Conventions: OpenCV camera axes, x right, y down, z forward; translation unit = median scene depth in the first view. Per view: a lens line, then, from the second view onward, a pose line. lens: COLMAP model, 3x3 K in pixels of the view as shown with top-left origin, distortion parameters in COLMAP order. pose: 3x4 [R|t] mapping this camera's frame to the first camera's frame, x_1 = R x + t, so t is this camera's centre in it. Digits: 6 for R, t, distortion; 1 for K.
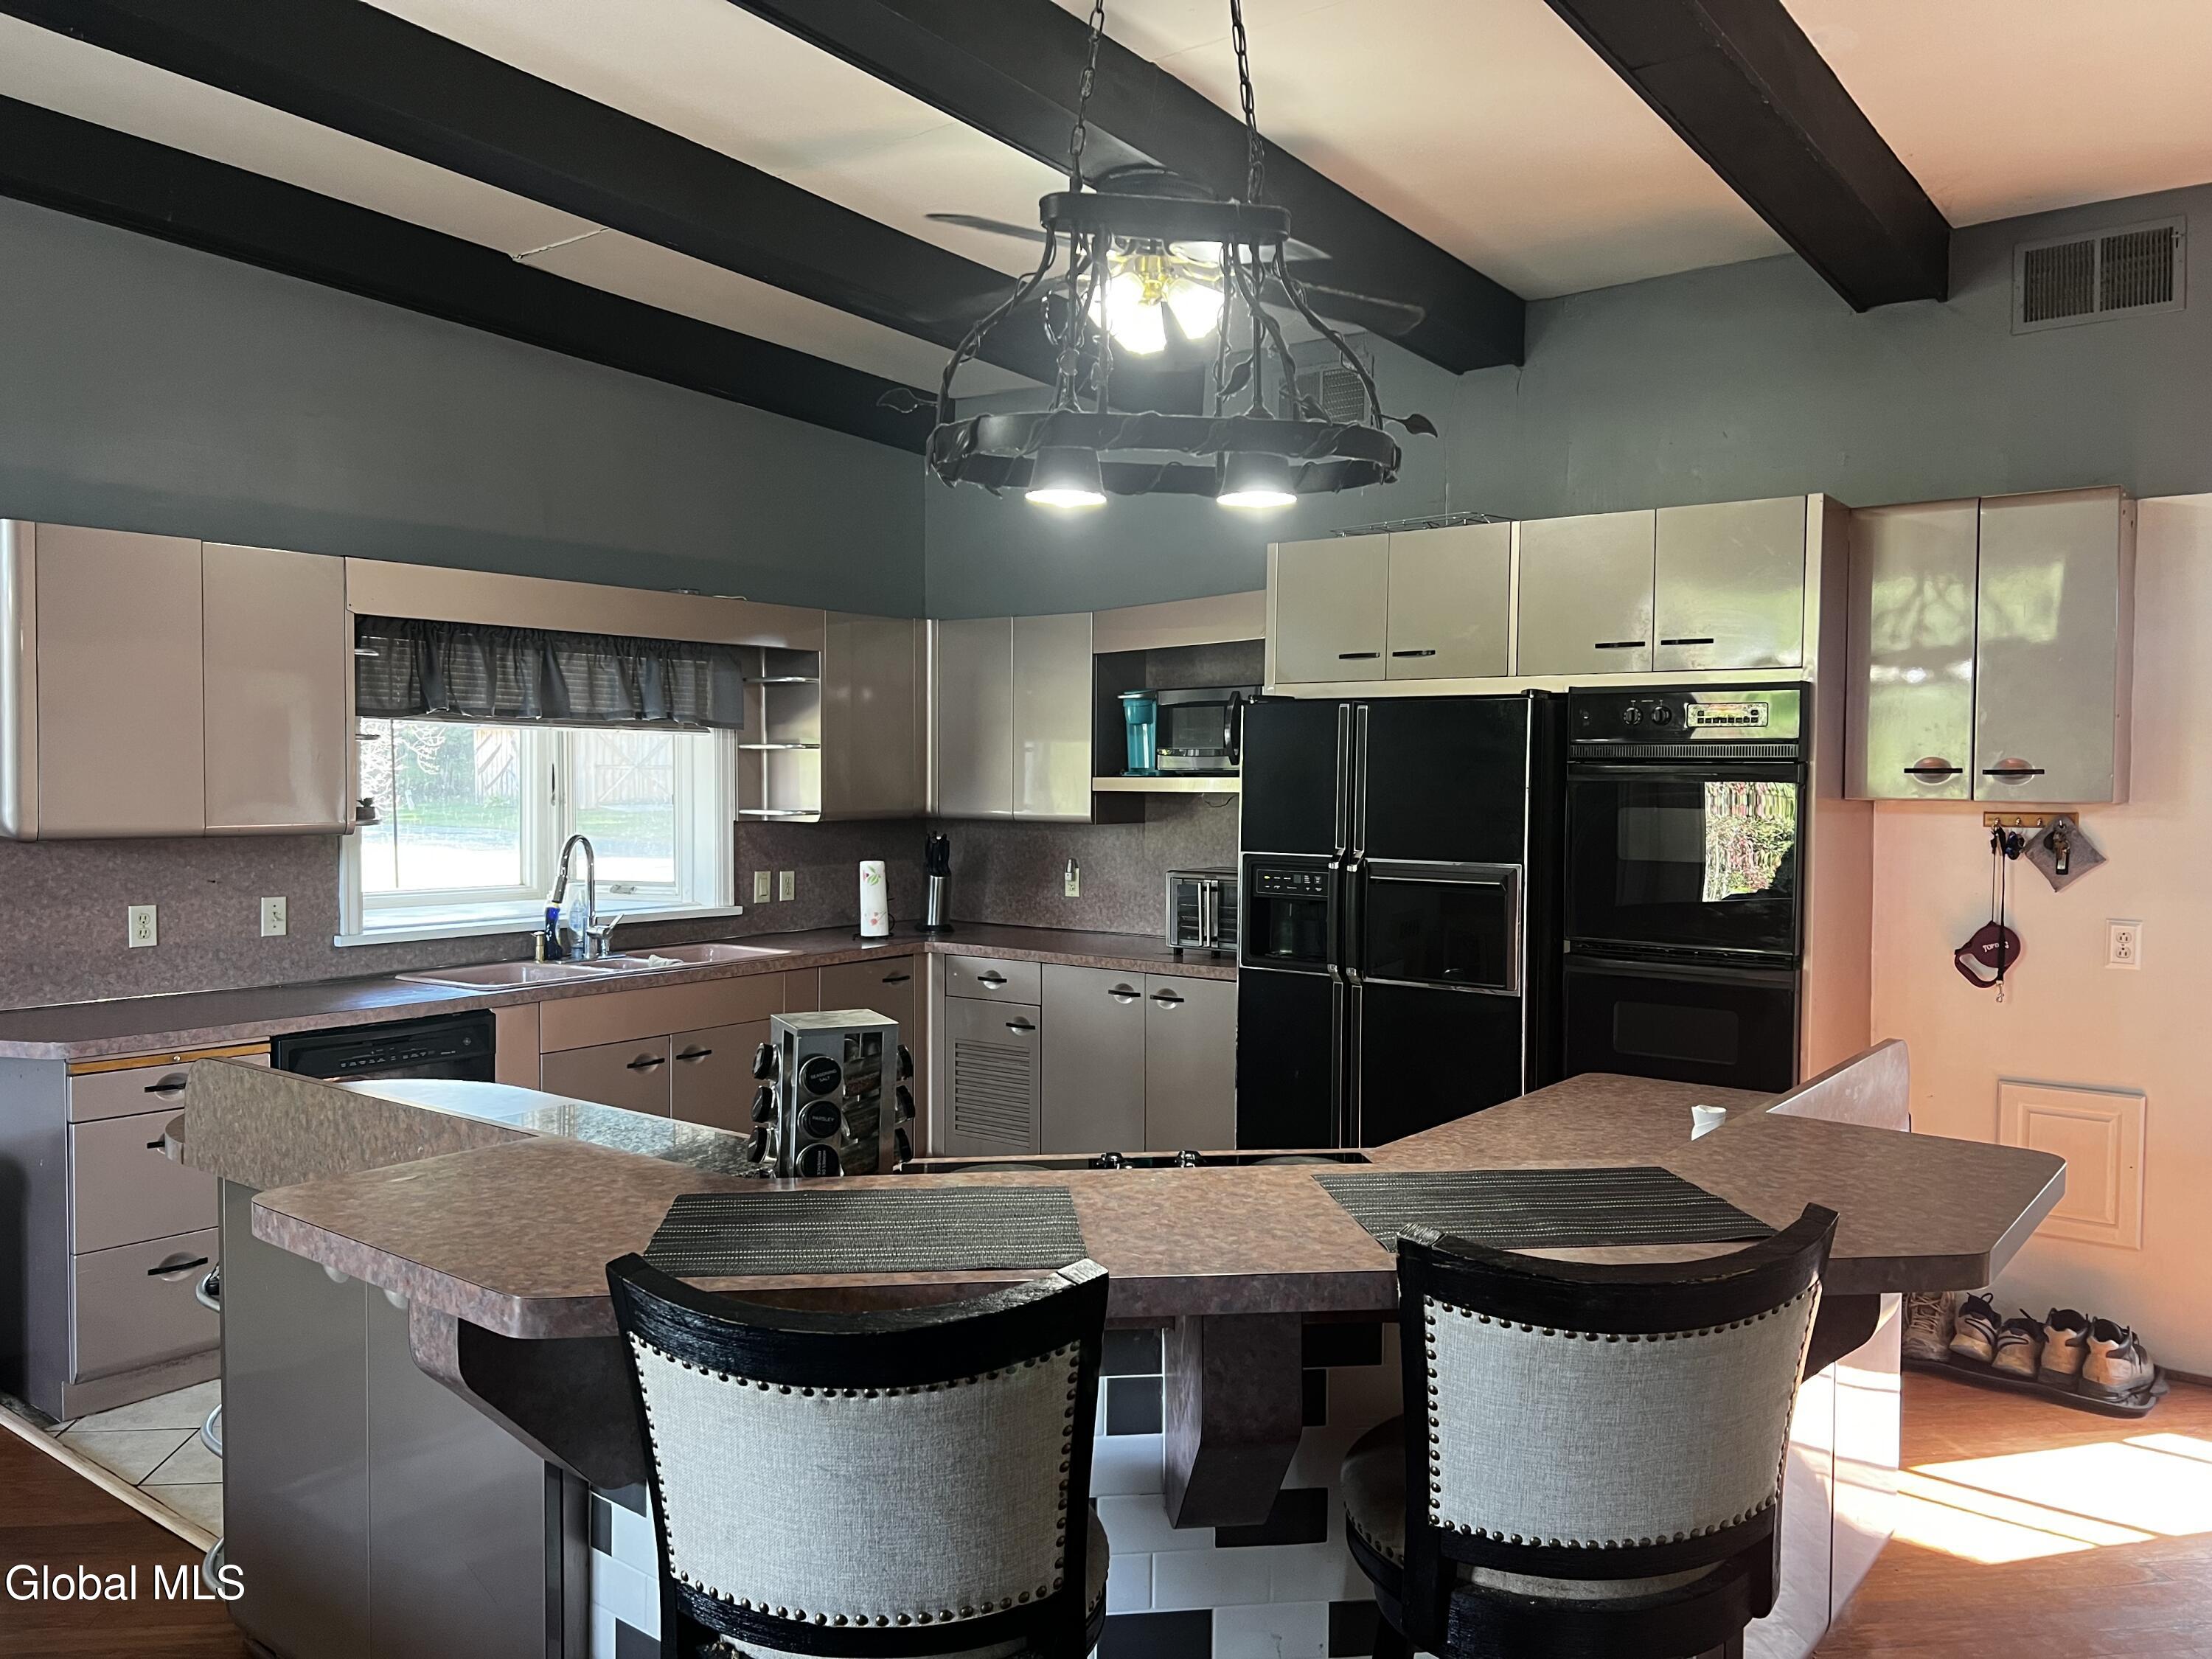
lens RADIAL K [[1675.1, 0, 1113.7], [0, 1675.1, 826.2], [0, 0, 1]] dist [0.069042, -0.083845]
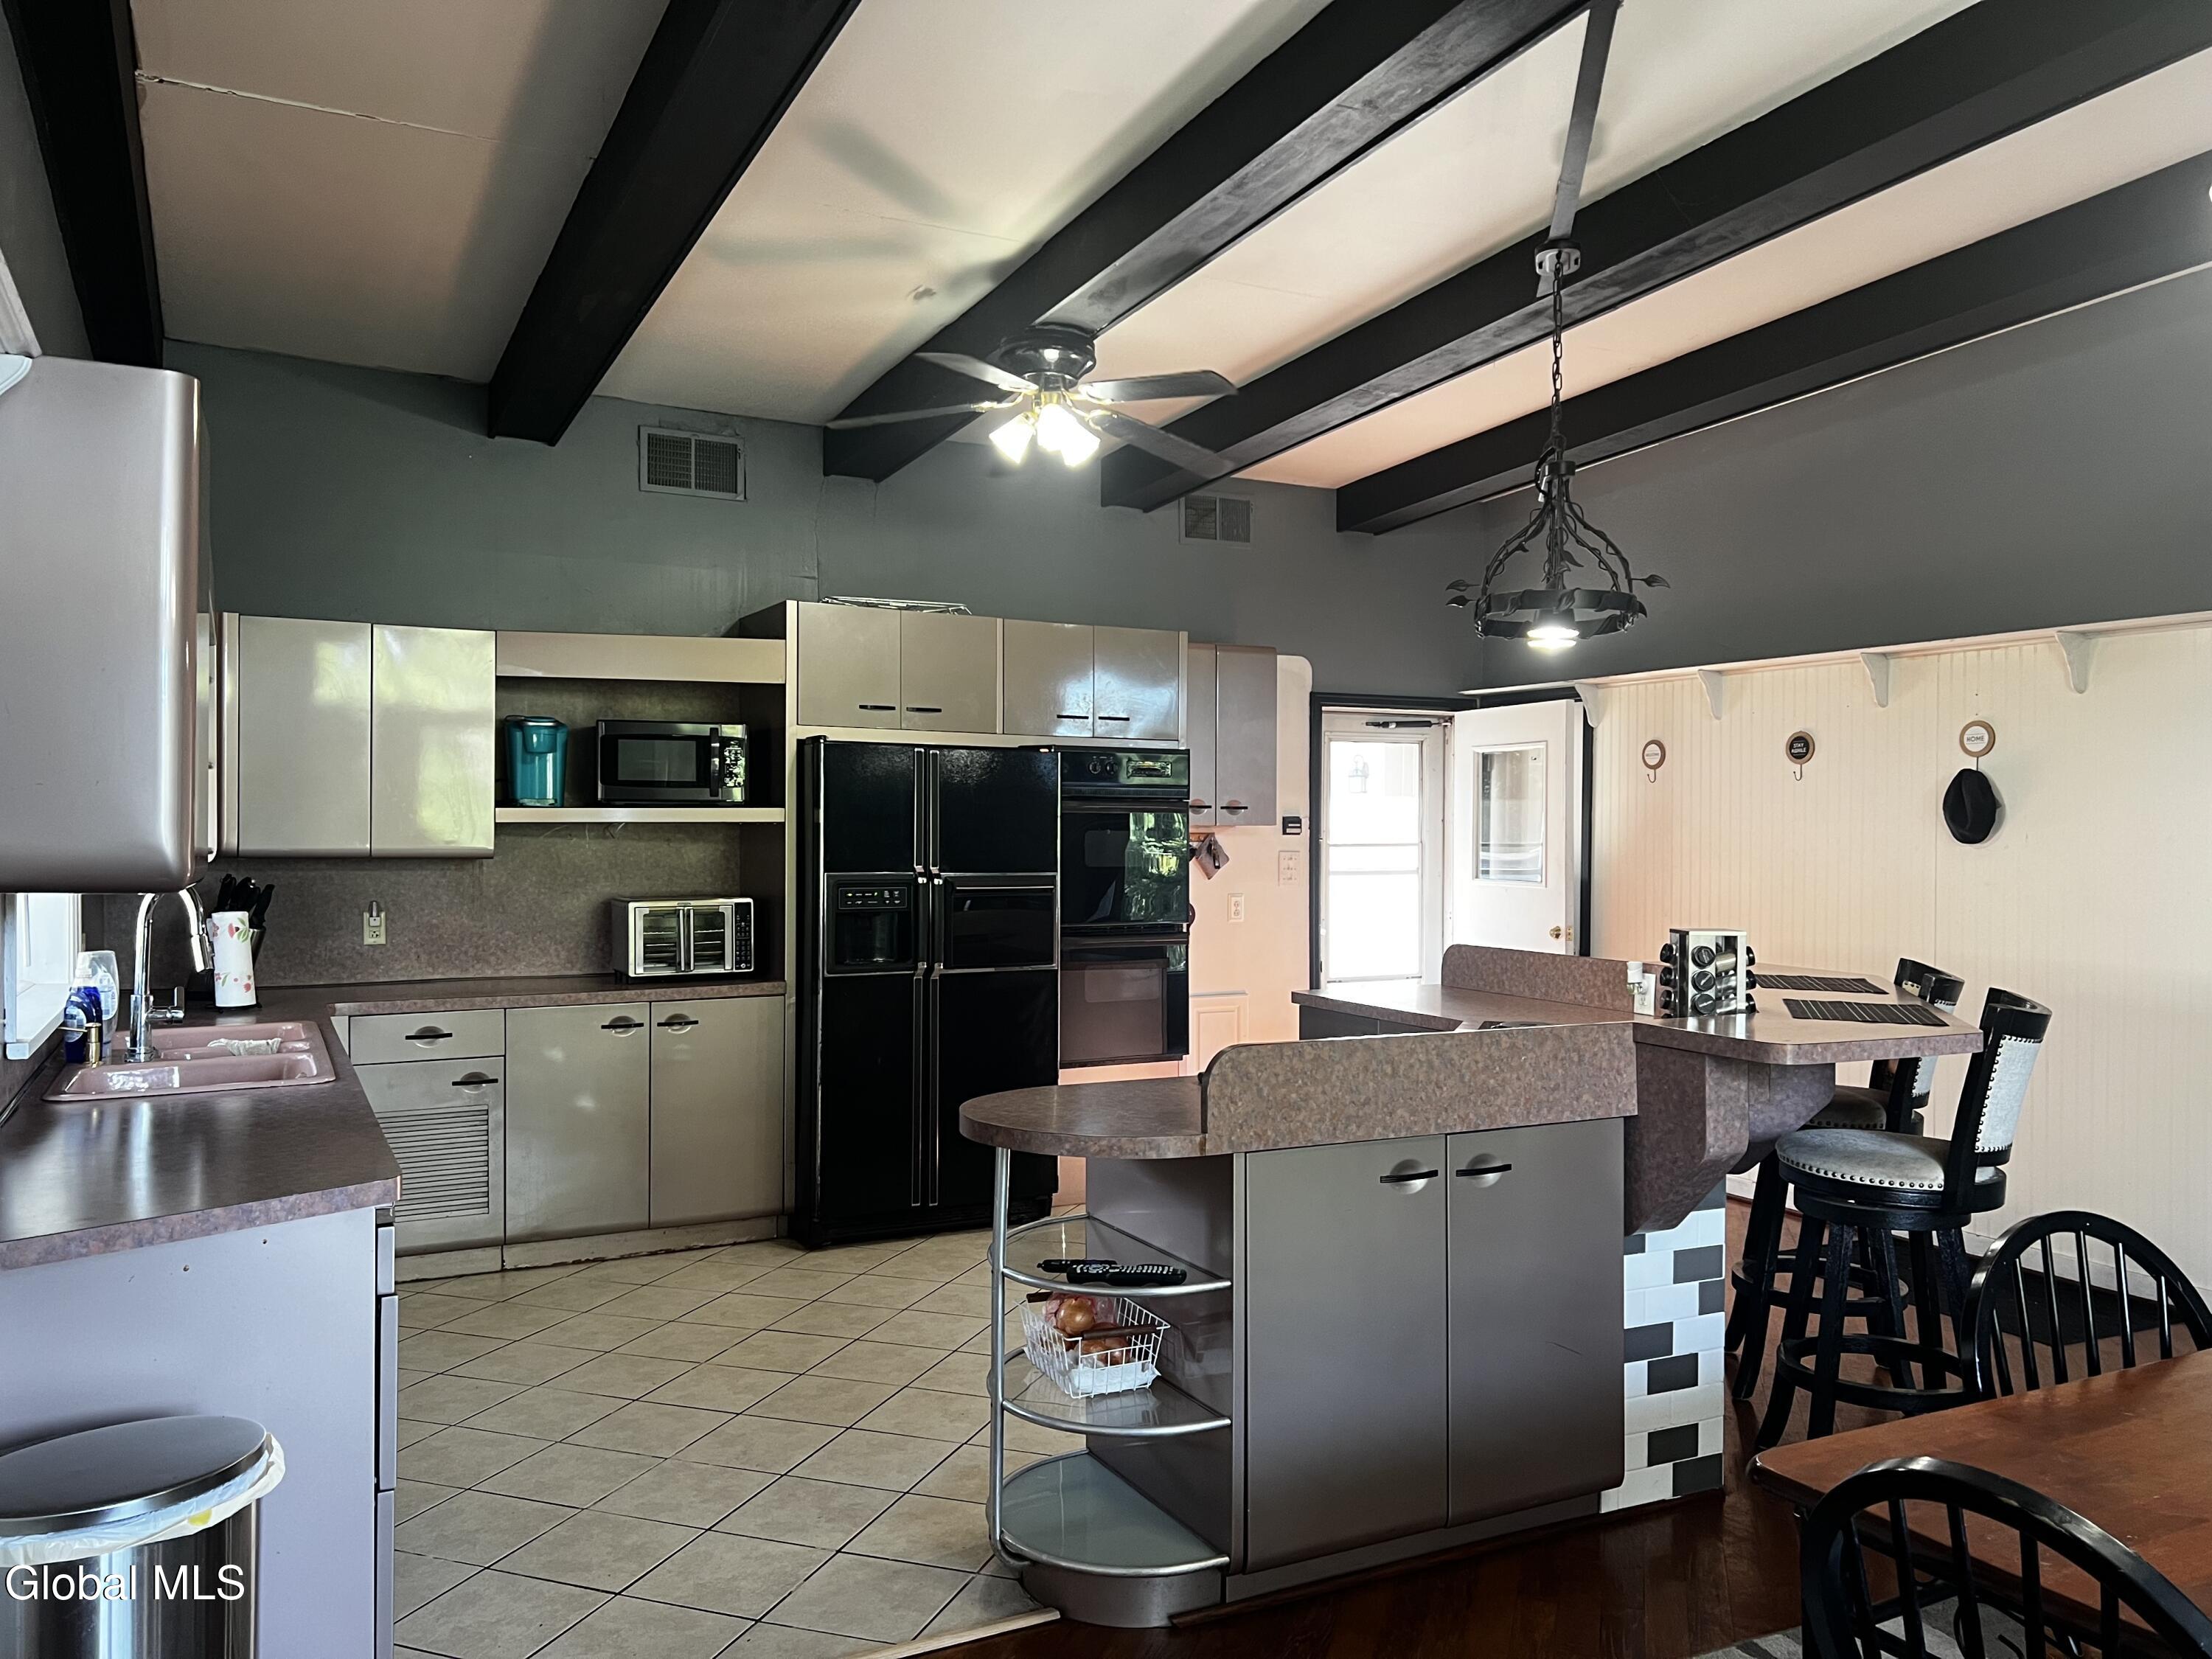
lens RADIAL K [[1675.1, 0, 1118.3], [0, 1675.1, 833.0], [0, 0, 1]] dist [0.069042, -0.083845]
pose [[0.396463, -0.002278, 0.918048, -0.891180], [0.030024, 0.999494, -0.010486, 0.006286], [-0.917559, 0.031721, 0.396331, 0.375174]]
